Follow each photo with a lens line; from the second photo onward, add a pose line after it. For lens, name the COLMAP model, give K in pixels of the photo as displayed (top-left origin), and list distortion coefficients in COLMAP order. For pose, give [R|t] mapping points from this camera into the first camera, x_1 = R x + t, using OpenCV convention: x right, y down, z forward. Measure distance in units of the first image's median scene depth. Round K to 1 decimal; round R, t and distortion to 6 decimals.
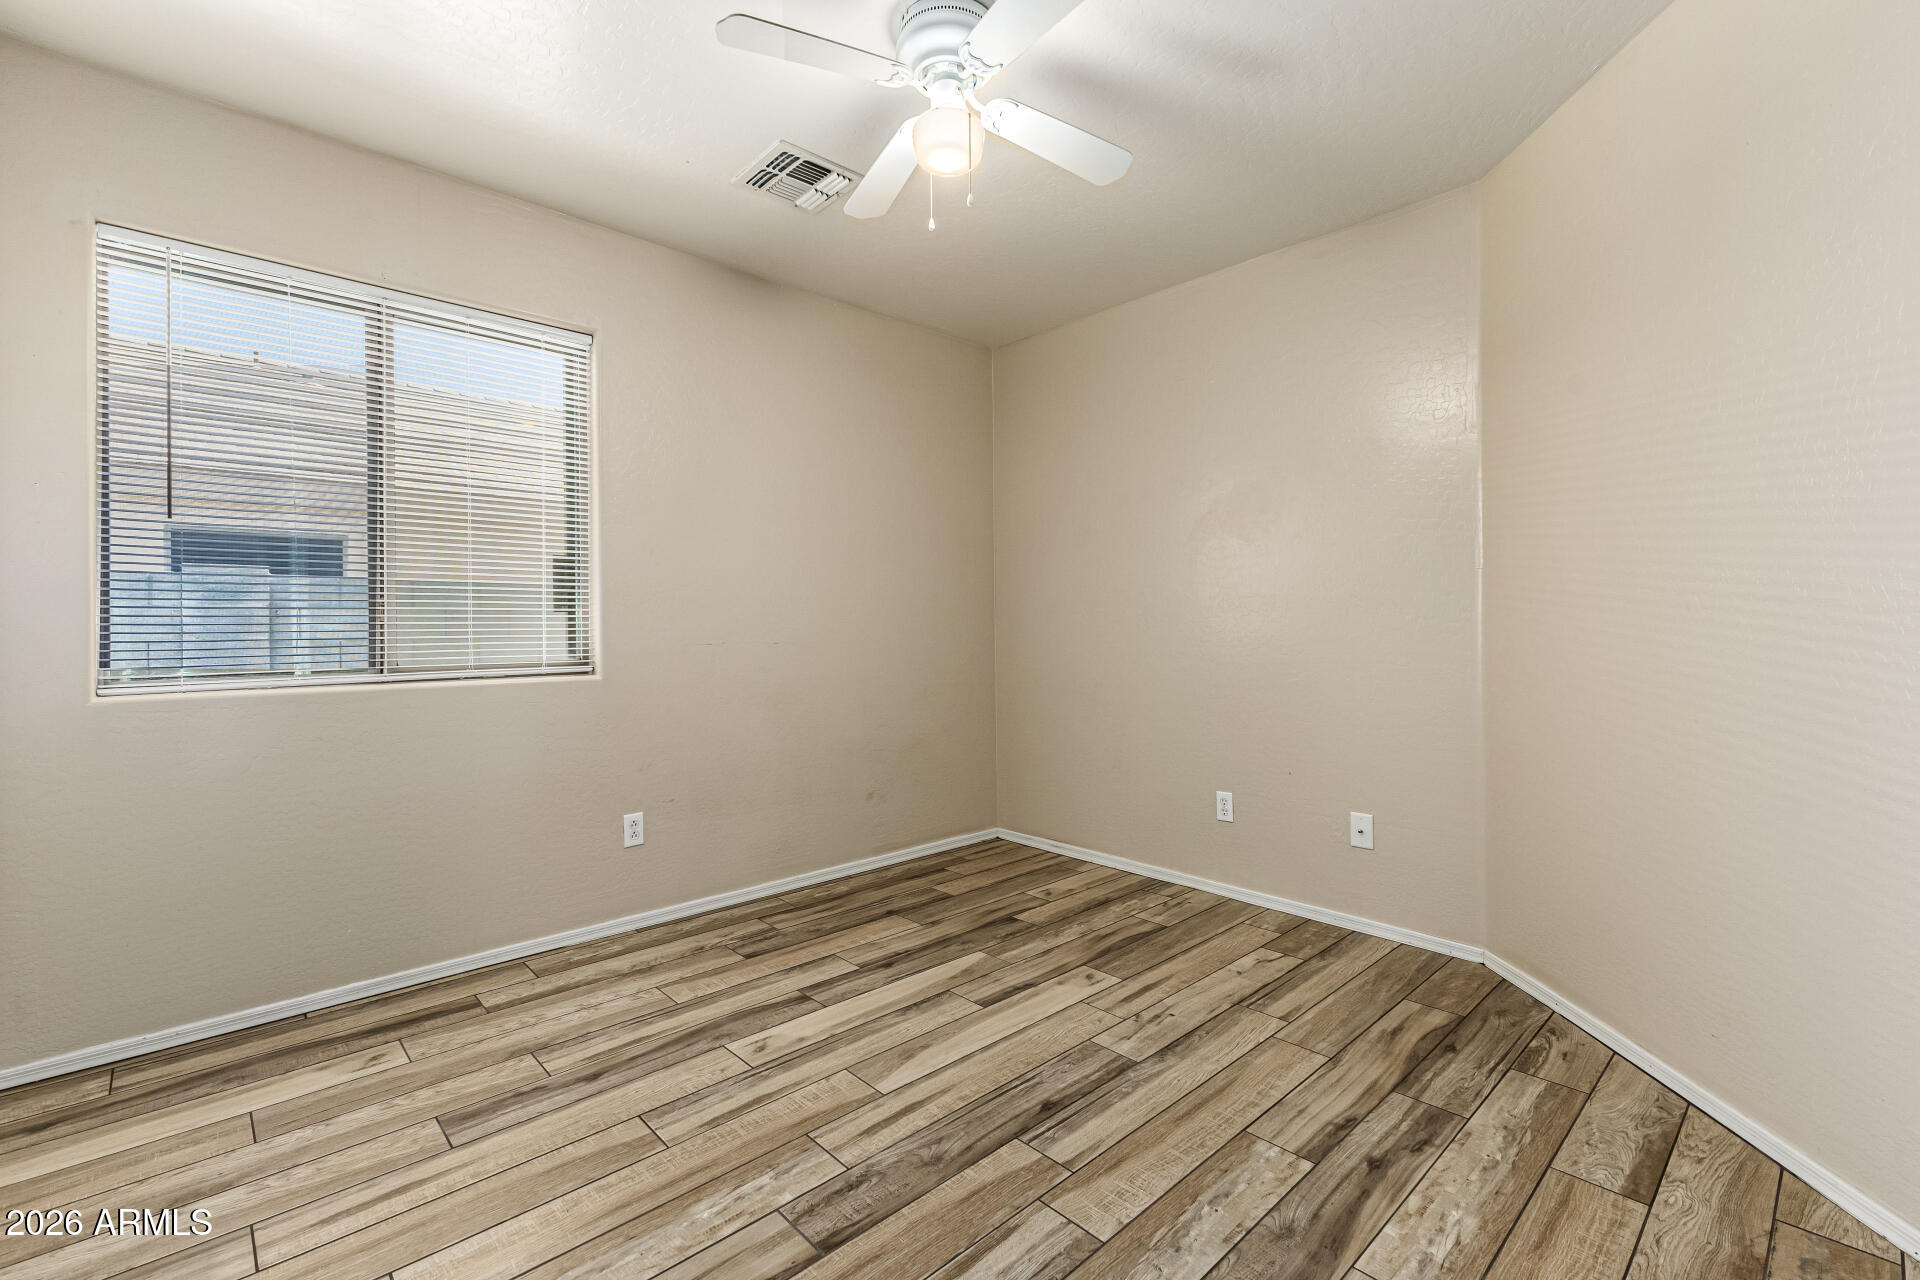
lens RADIAL K [[837.7, 0, 957.8], [0, 837.7, 633.5], [0, 0, 1]] dist [0.010860, -0.000659]
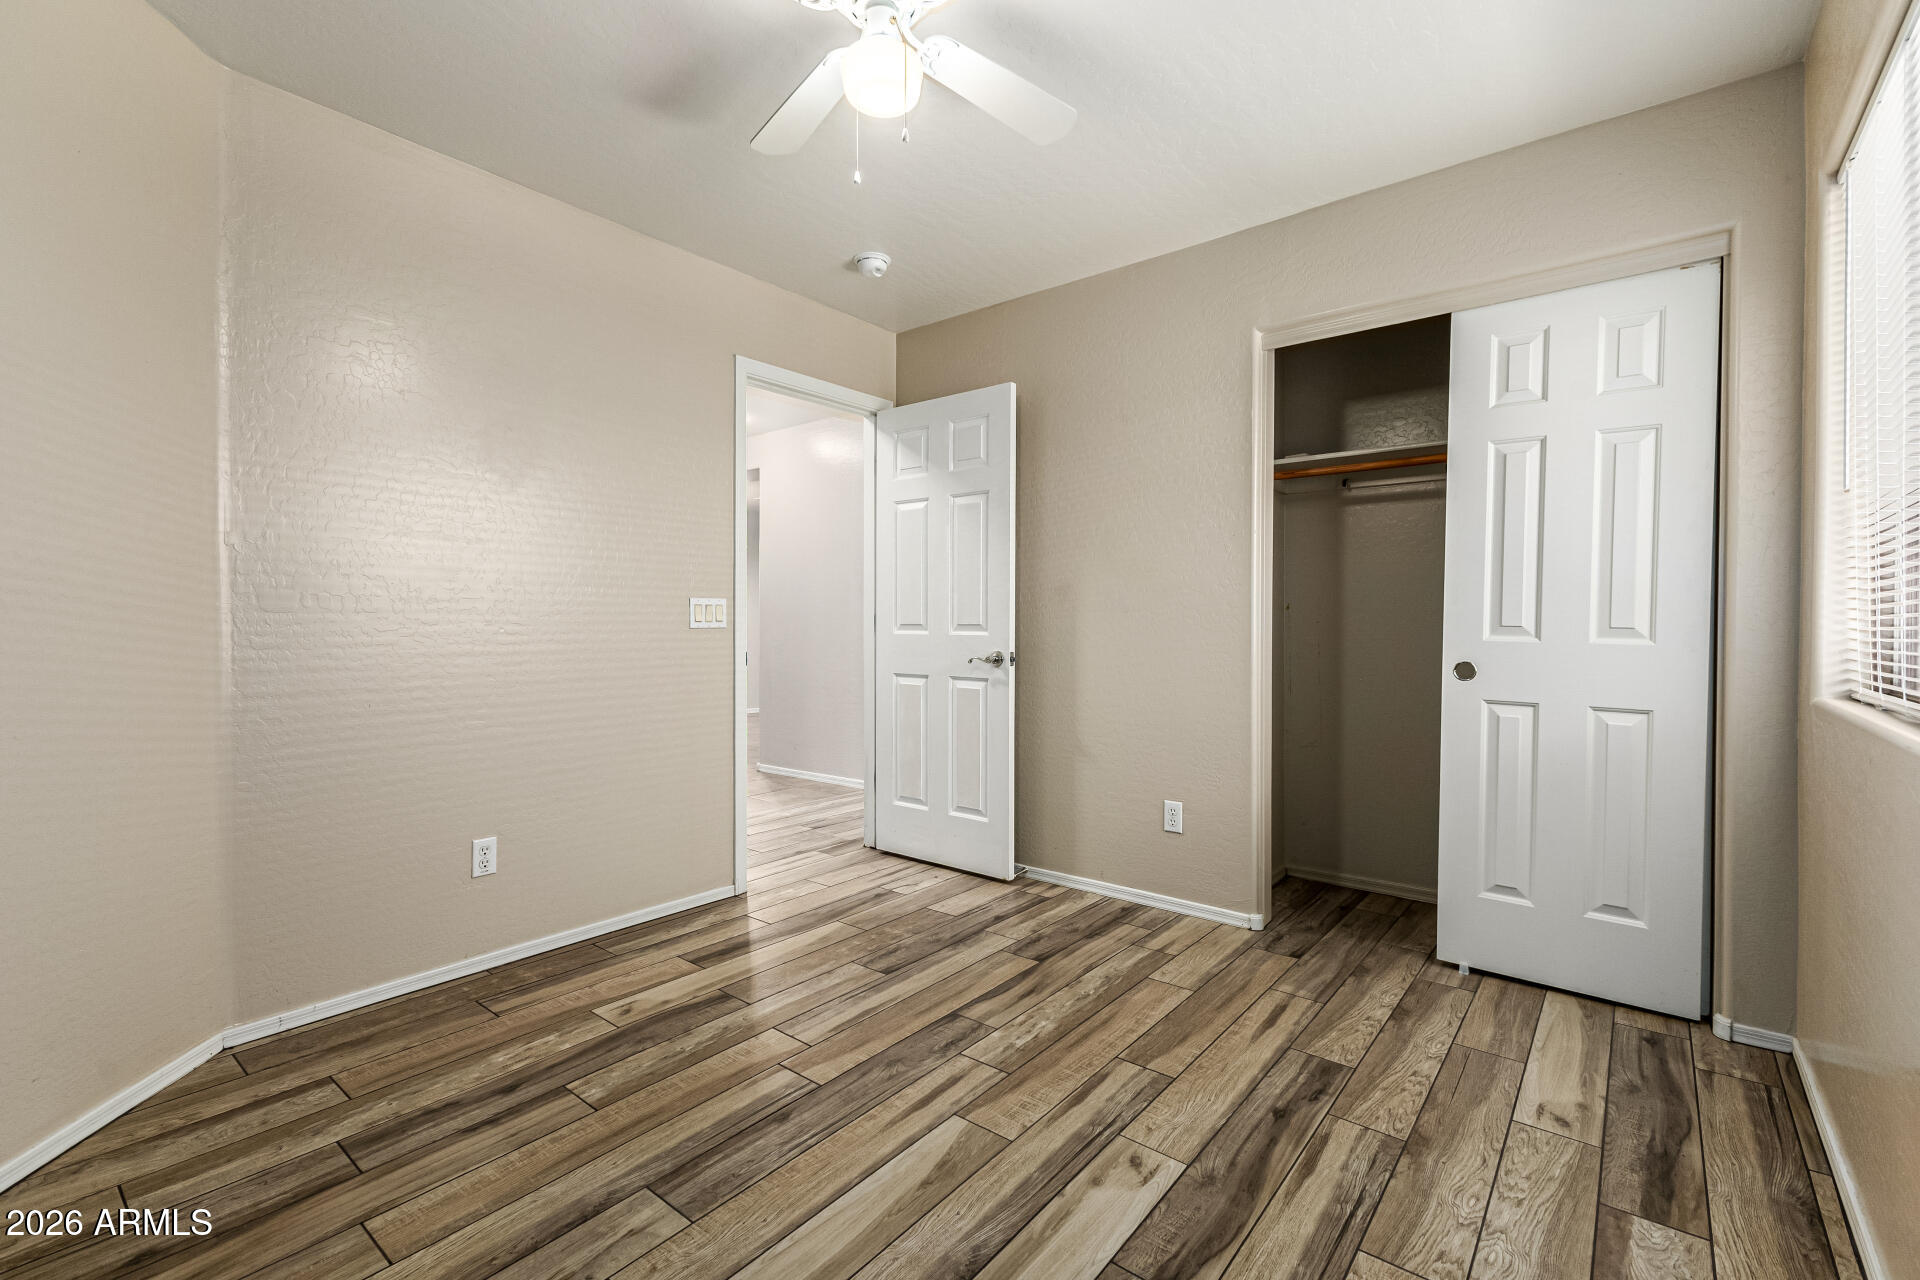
lens RADIAL K [[837.7, 0, 957.8], [0, 837.7, 633.5], [0, 0, 1]] dist [0.010860, -0.000659]
pose [[-0.990148, 0.007553, -0.139822, 0.038650], [0.004659, 0.999768, 0.021014, -0.015167], [0.139948, 0.020156, -0.989954, 1.969731]]
